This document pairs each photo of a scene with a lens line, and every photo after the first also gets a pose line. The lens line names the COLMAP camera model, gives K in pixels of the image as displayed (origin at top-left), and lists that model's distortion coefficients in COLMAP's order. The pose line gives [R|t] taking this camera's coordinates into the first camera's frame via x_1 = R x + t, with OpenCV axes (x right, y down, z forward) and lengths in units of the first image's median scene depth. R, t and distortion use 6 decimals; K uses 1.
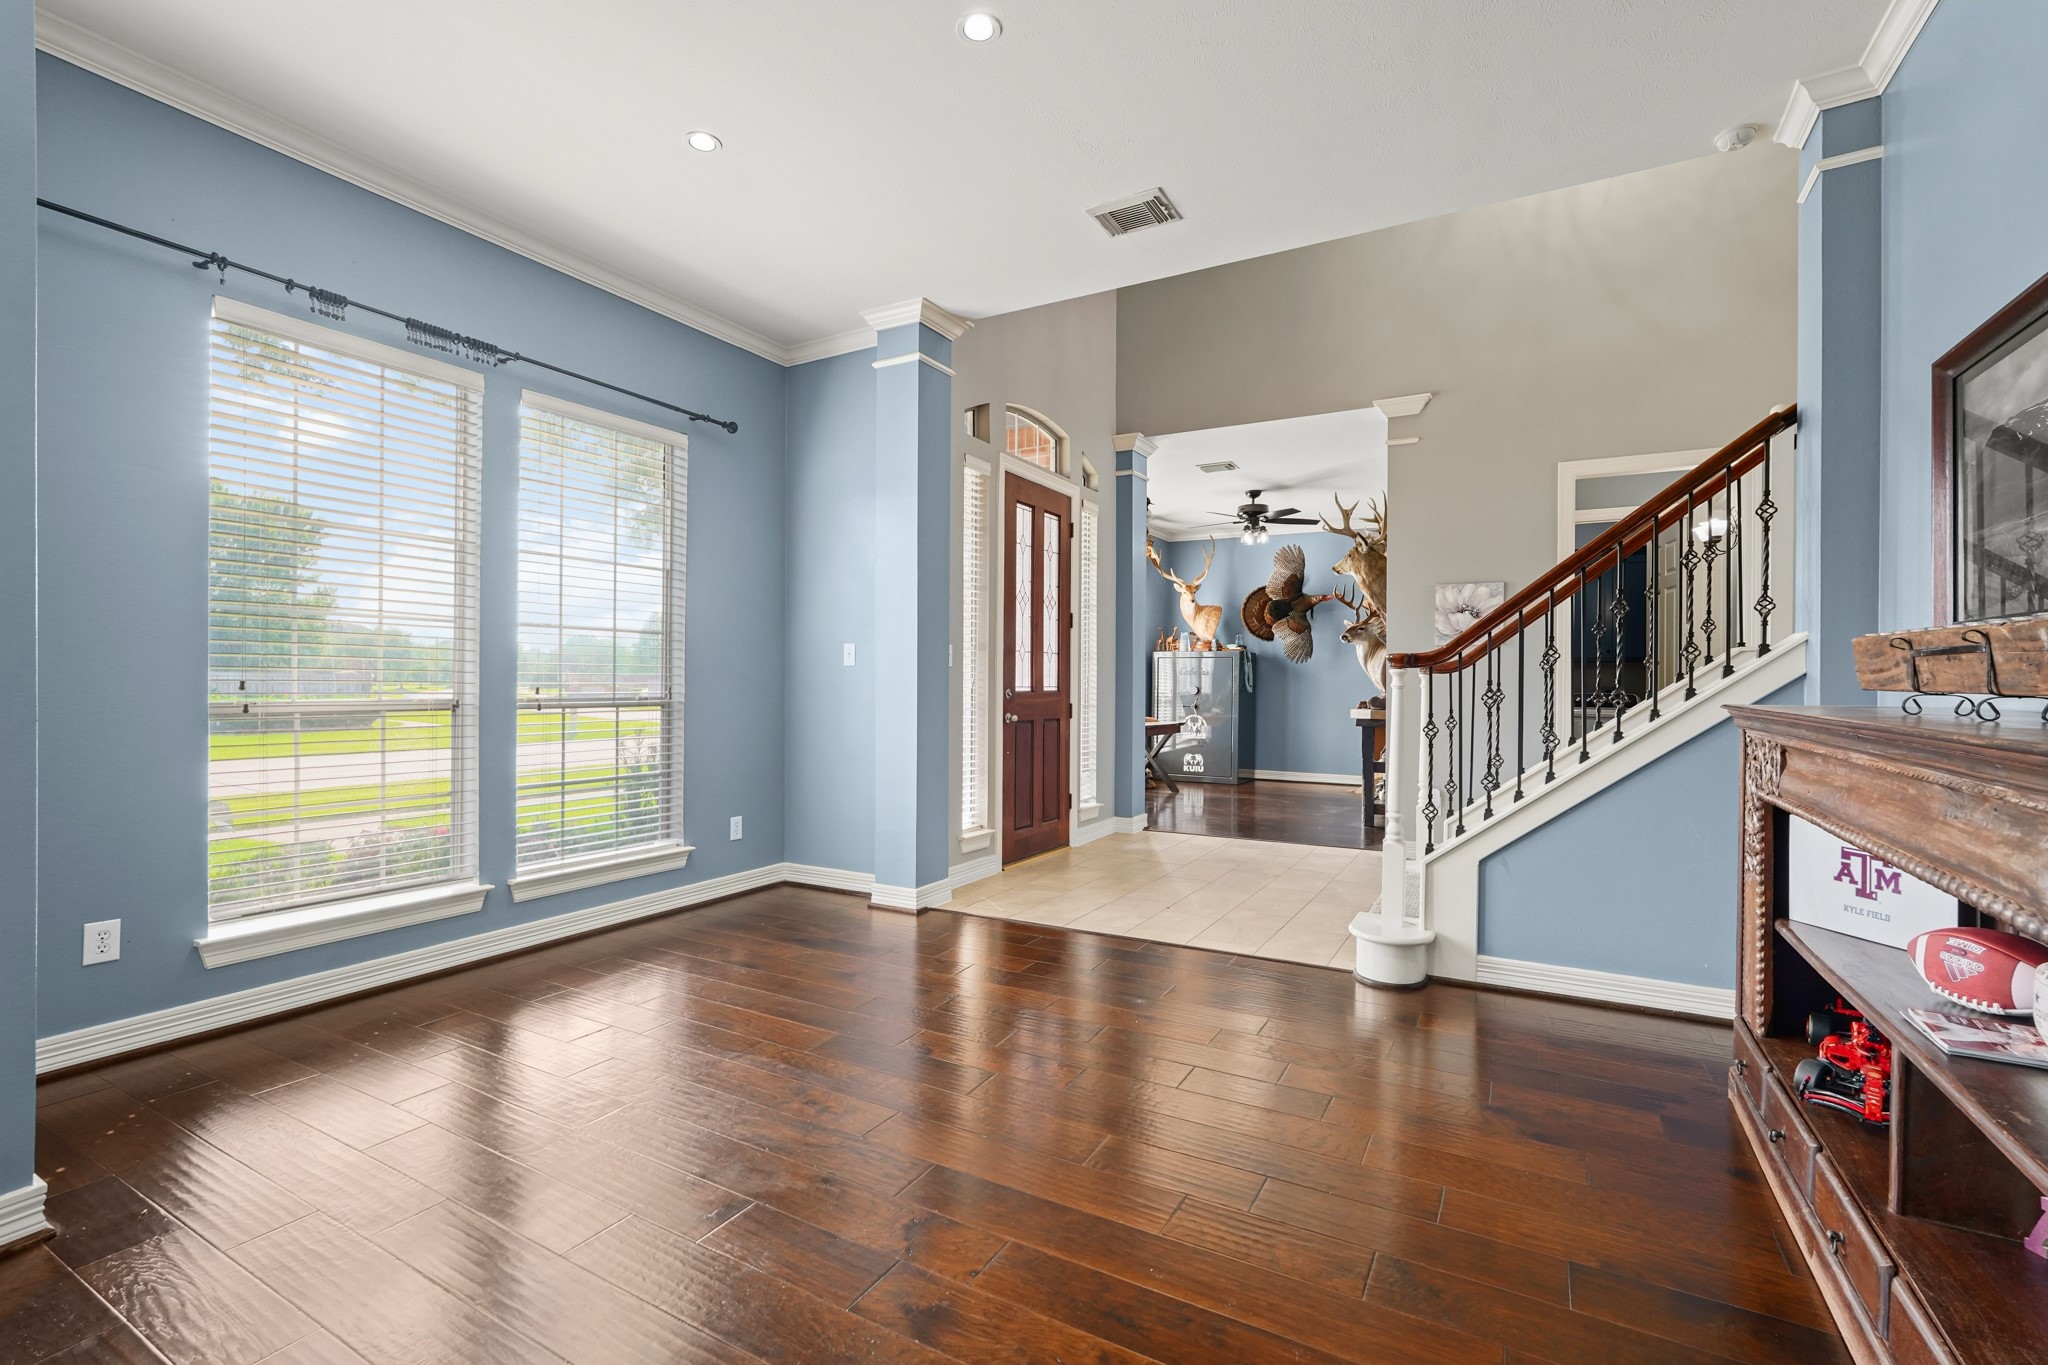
lens RADIAL K [[898.2, 0, 1024.1], [0, 898.2, 684.2], [0, 0, 1]] dist [-0.010674, 0.000996]
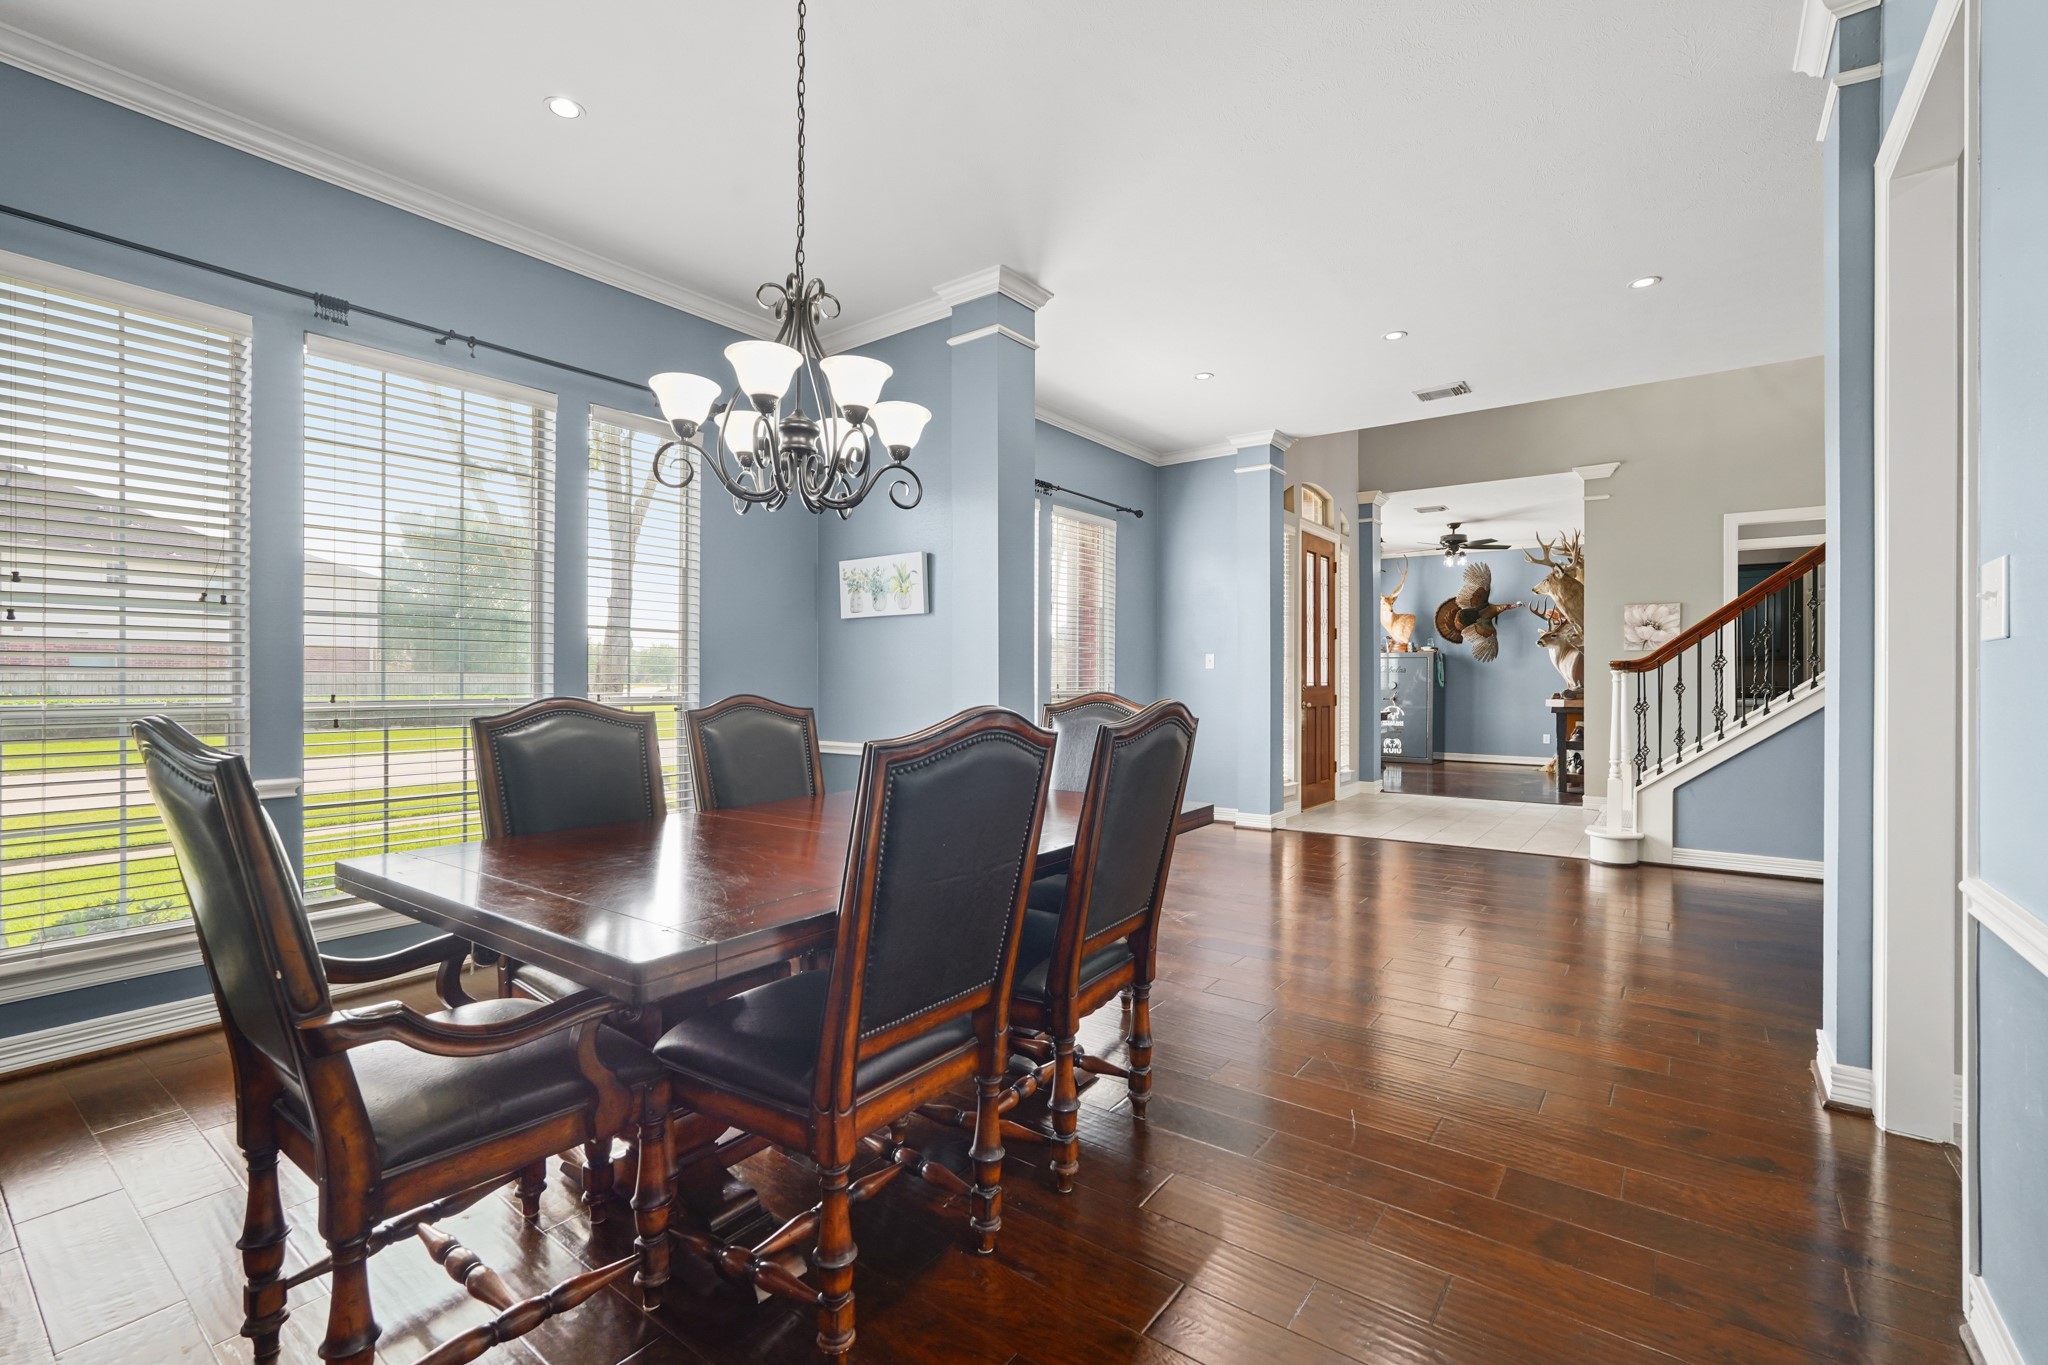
lens RADIAL K [[898.2, 0, 1022.3], [0, 898.2, 680.9], [0, 0, 1]] dist [-0.010674, 0.000996]
pose [[0.992237, -0.004119, -0.124291, -0.230232], [0.004105, 0.999992, -0.000365, -0.001188], [0.124291, -0.000148, 0.992246, -0.375827]]
